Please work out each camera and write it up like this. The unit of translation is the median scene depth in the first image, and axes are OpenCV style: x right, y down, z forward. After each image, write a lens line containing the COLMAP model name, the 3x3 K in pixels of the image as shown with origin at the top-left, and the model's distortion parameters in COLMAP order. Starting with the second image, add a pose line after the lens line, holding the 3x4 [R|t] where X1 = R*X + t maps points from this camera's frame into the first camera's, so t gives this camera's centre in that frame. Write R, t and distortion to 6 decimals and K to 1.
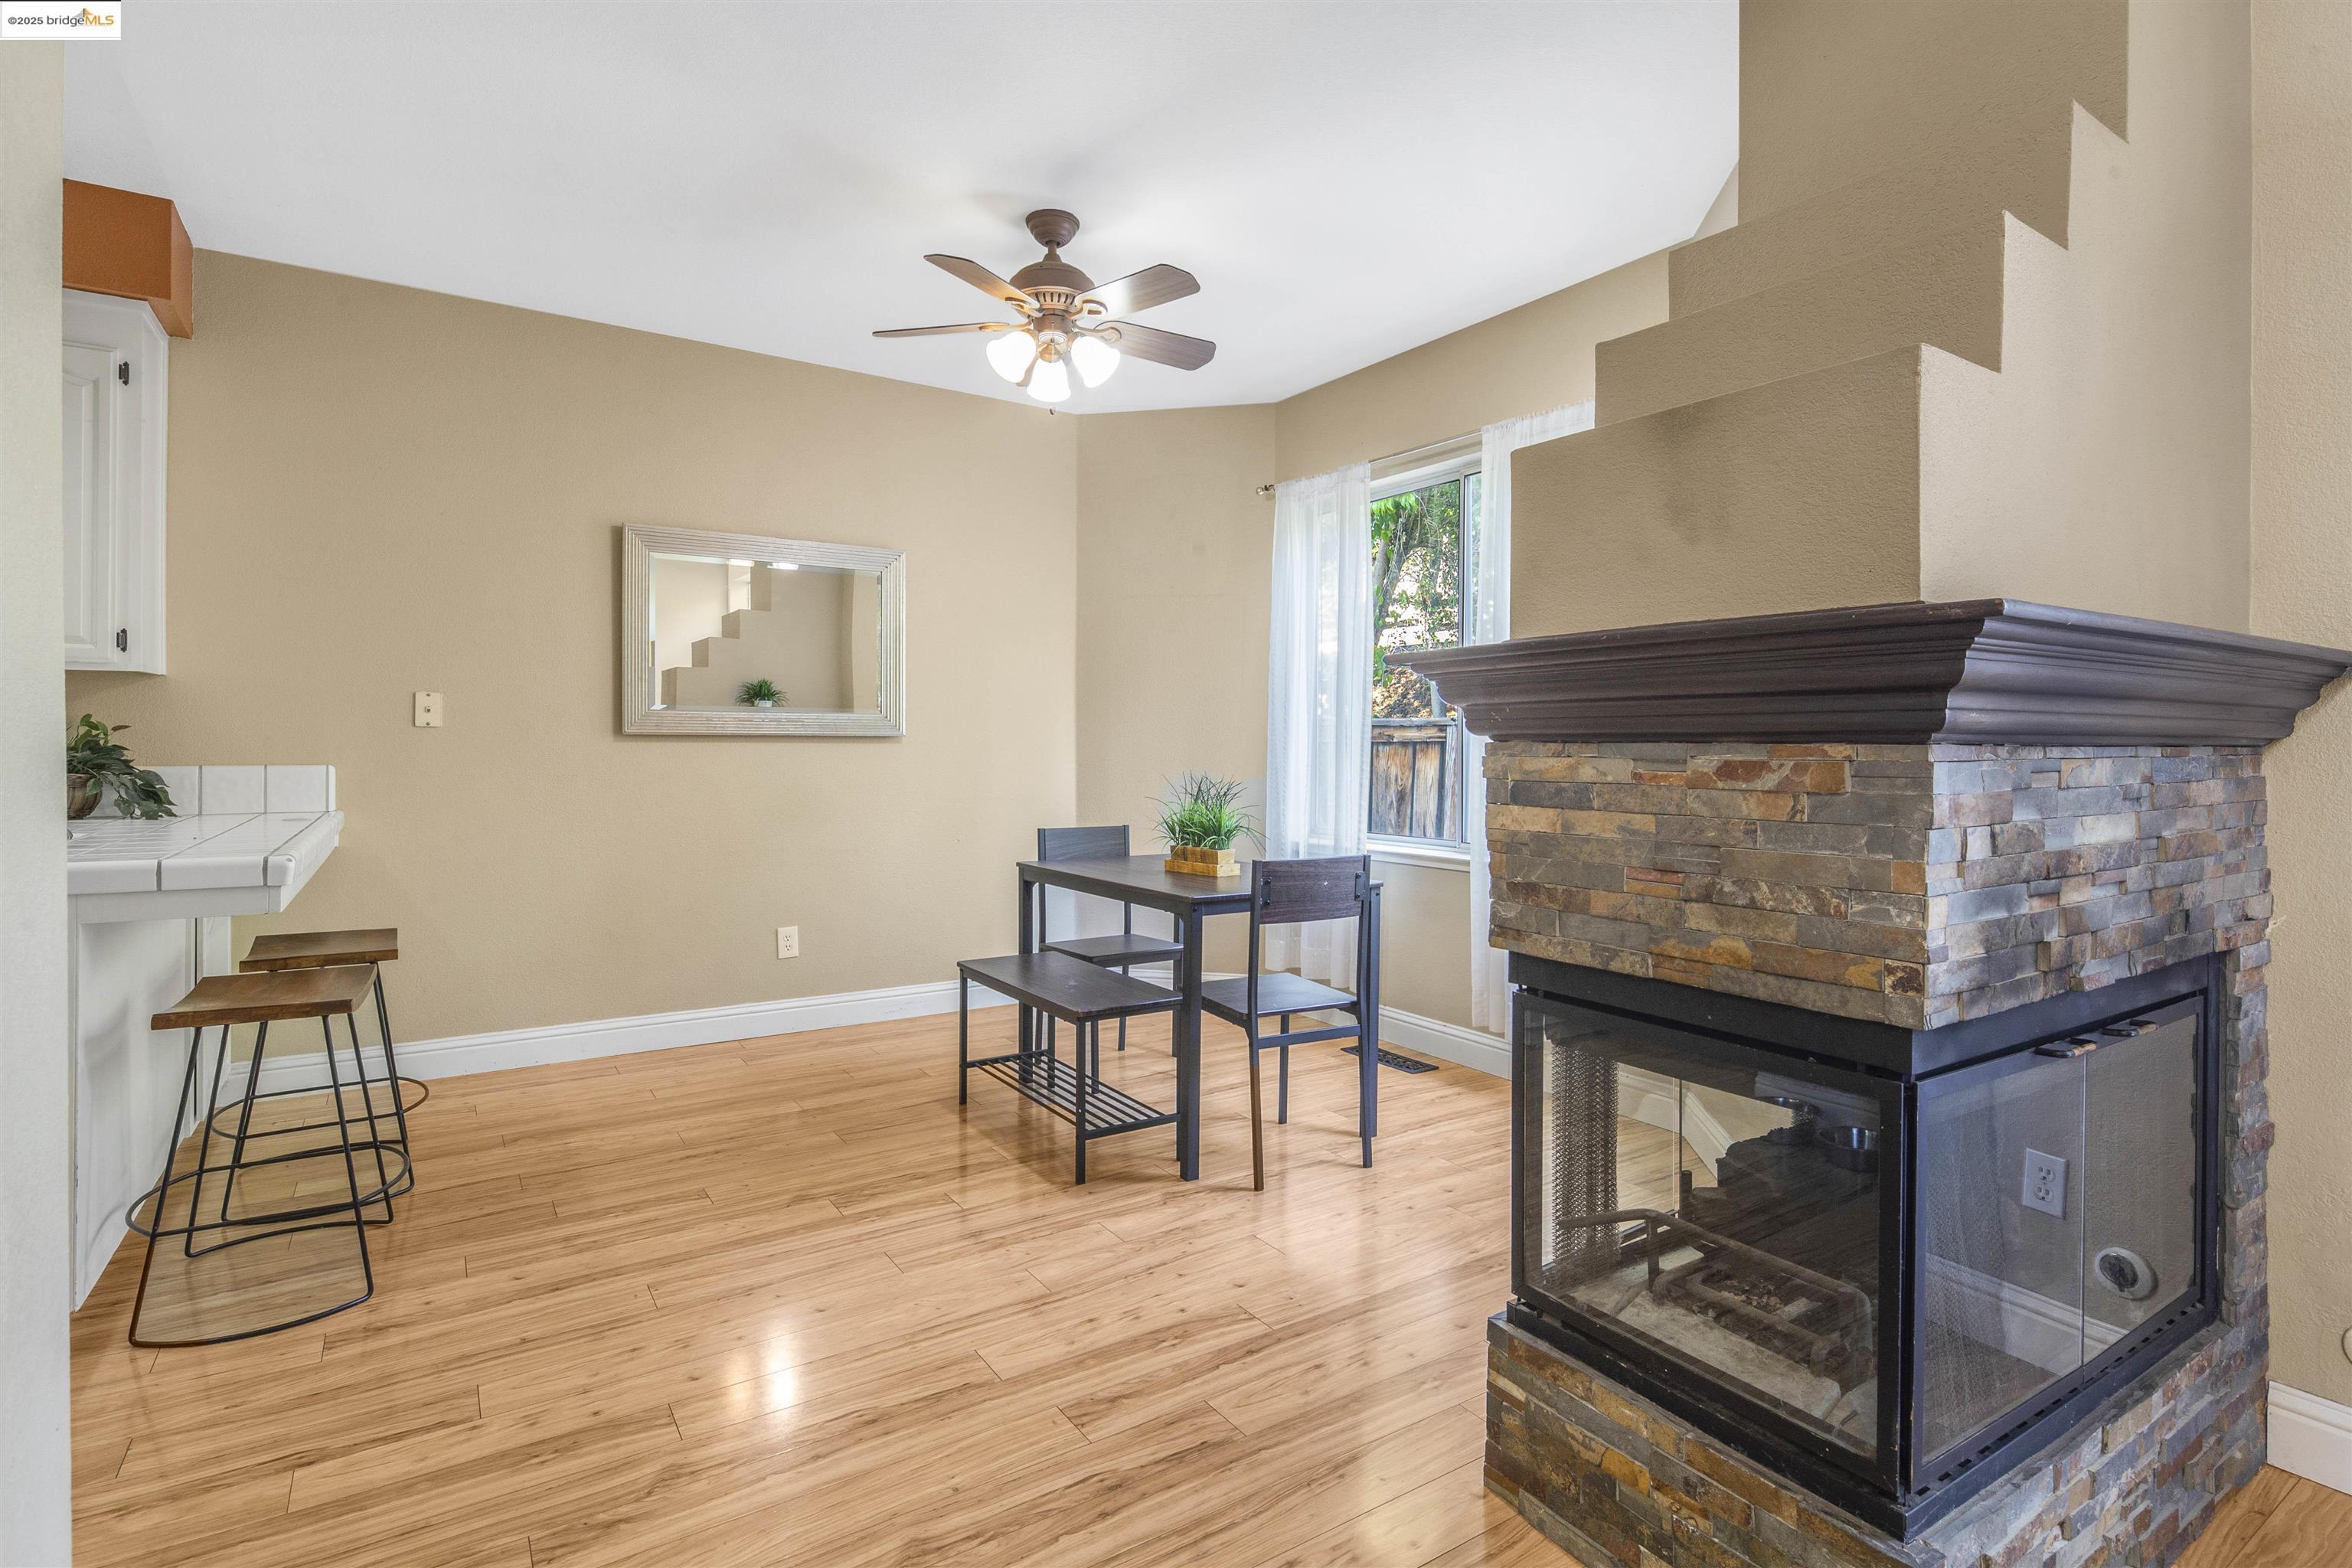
lens RADIAL K [[1137.5, 0, 1180.2], [0, 1137.5, 765.6], [0, 0, 1]] dist [0.008021, -0.005573]
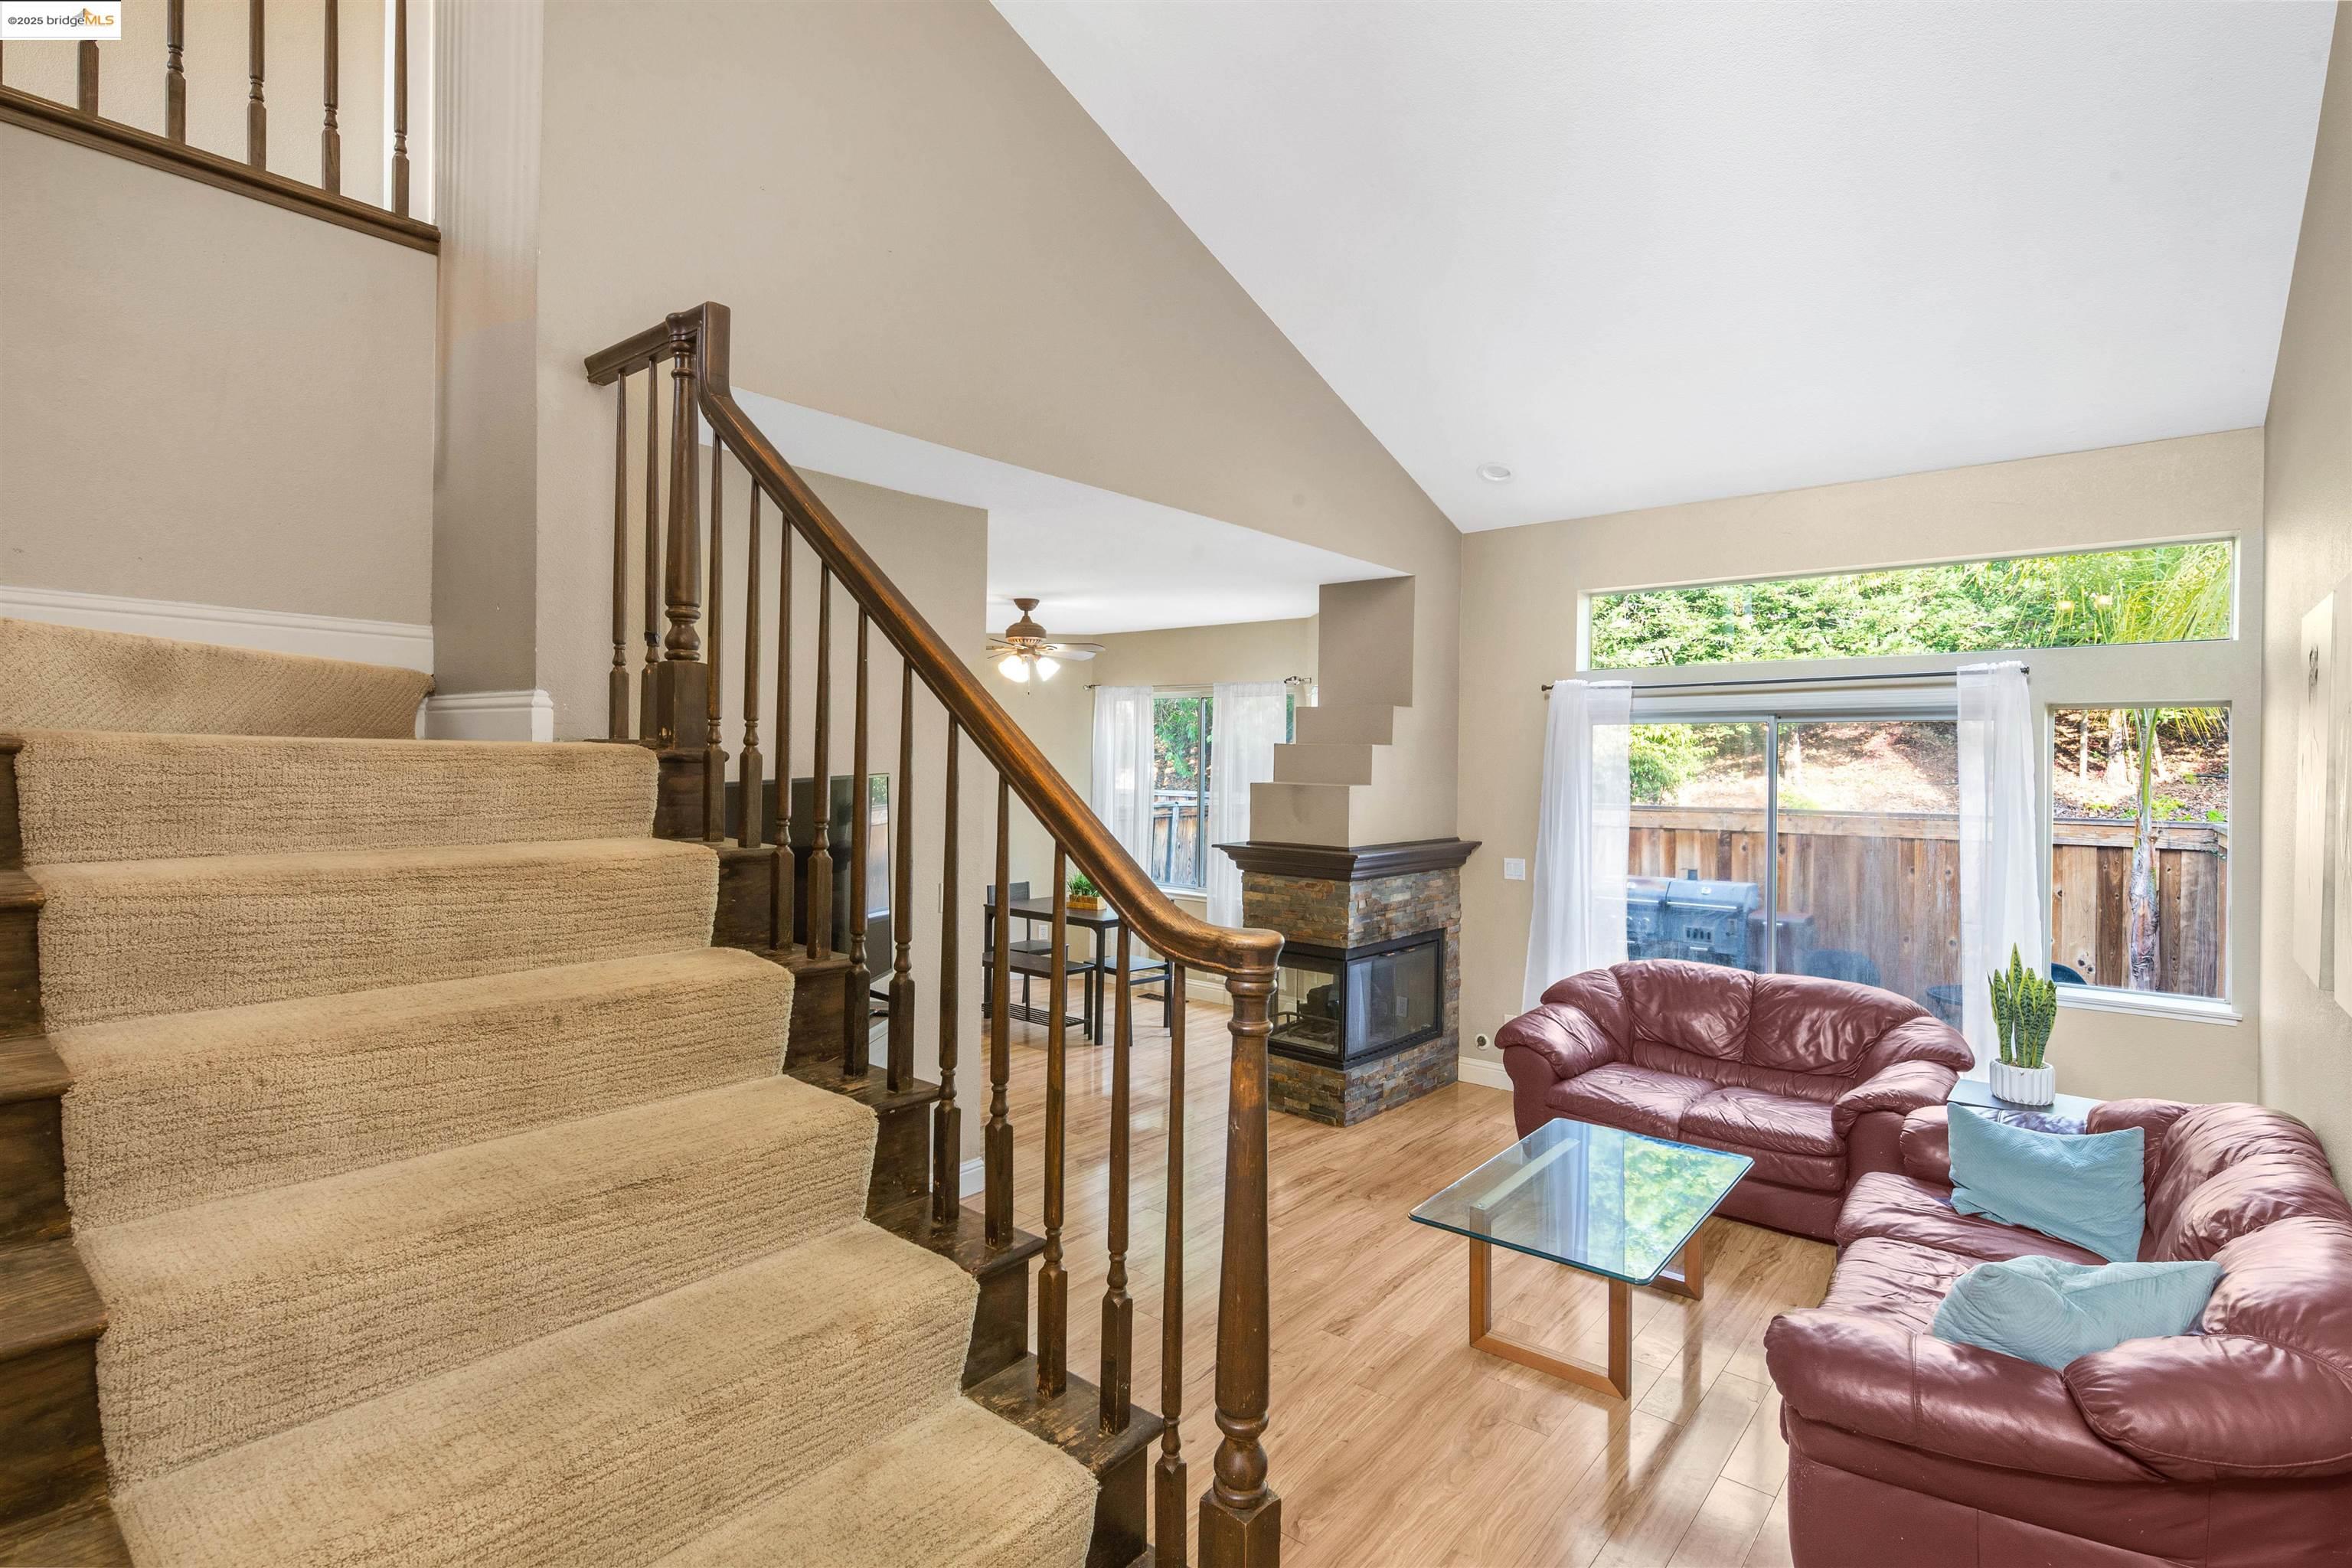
lens RADIAL K [[1137.5, 0, 1156.3], [0, 1137.5, 791.6], [0, 0, 1]] dist [0.008021, -0.005573]
pose [[0.960737, 0.000412, 0.277462, -0.841639], [-0.005644, 0.999821, 0.018060, -0.296480], [-0.277404, -0.018916, 0.960567, -1.988298]]
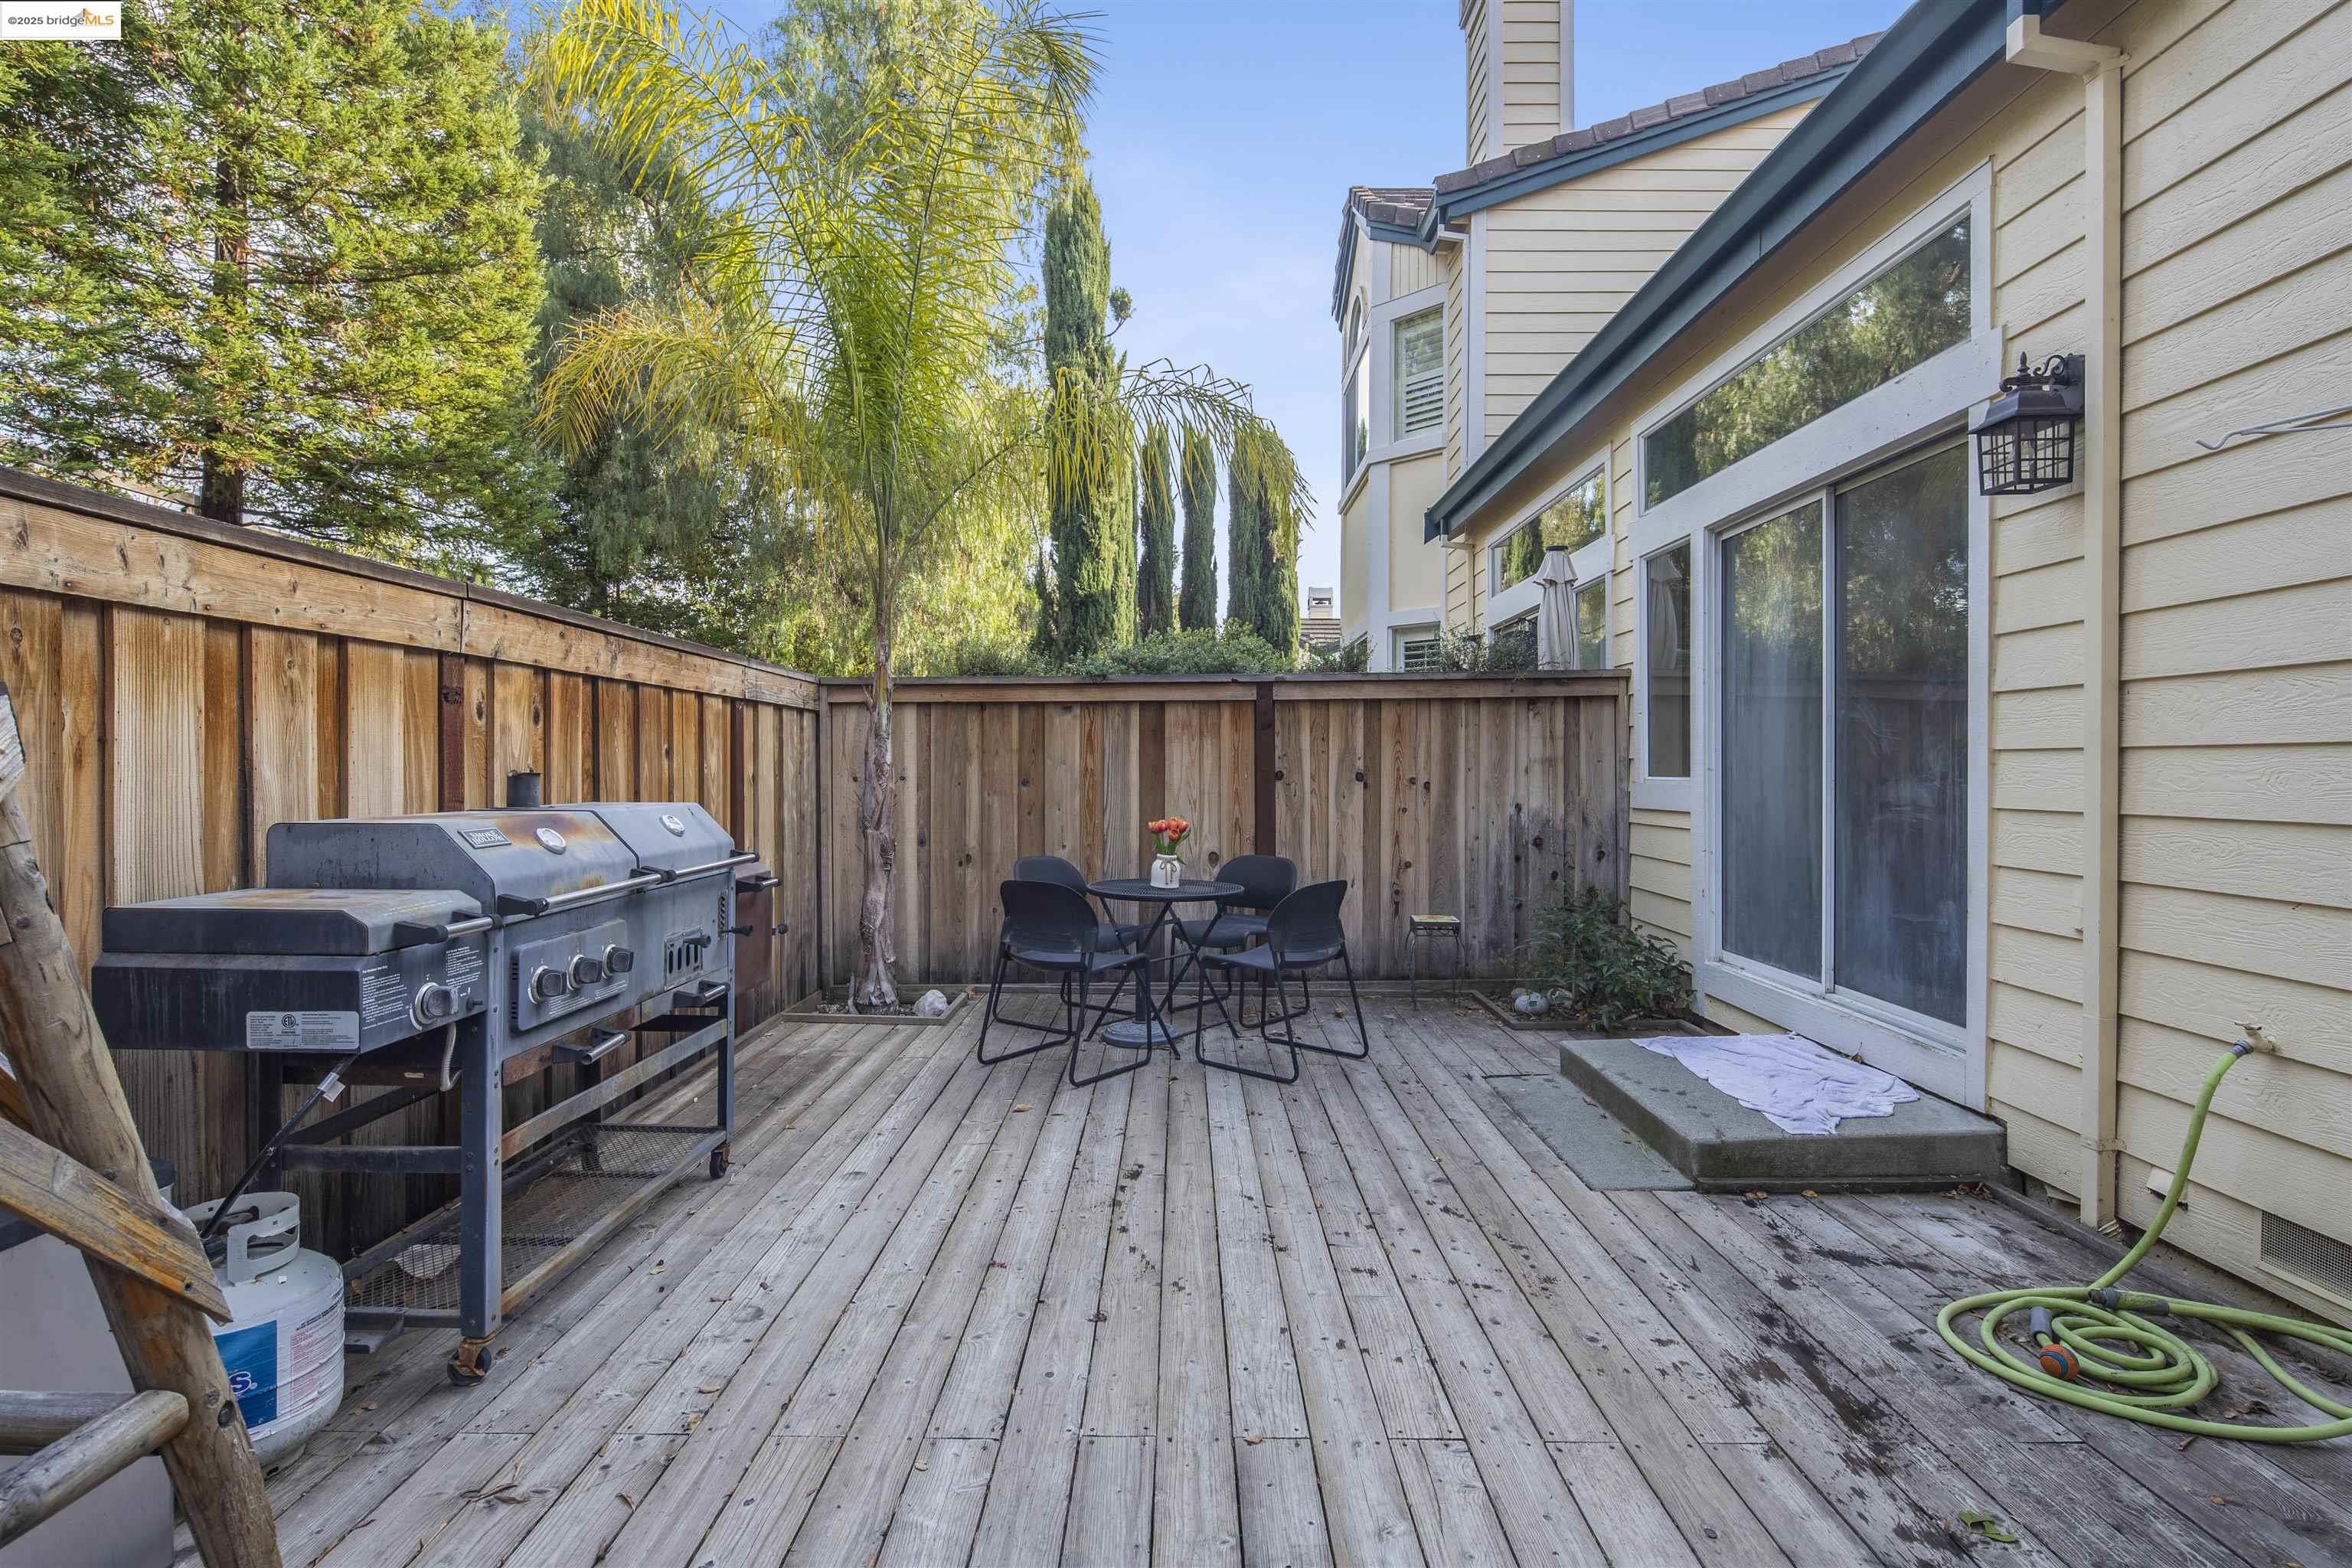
lens RADIAL K [[1137.5, 0, 1188.8], [0, 1137.5, 777.3], [0, 0, 1]] dist [0.008021, -0.005573]
pose [[-0.835645, -0.003716, 0.549257, 1.266350], [0.007108, 0.999820, 0.017579, 0.117955], [-0.549223, 0.018594, -0.835469, 3.074413]]
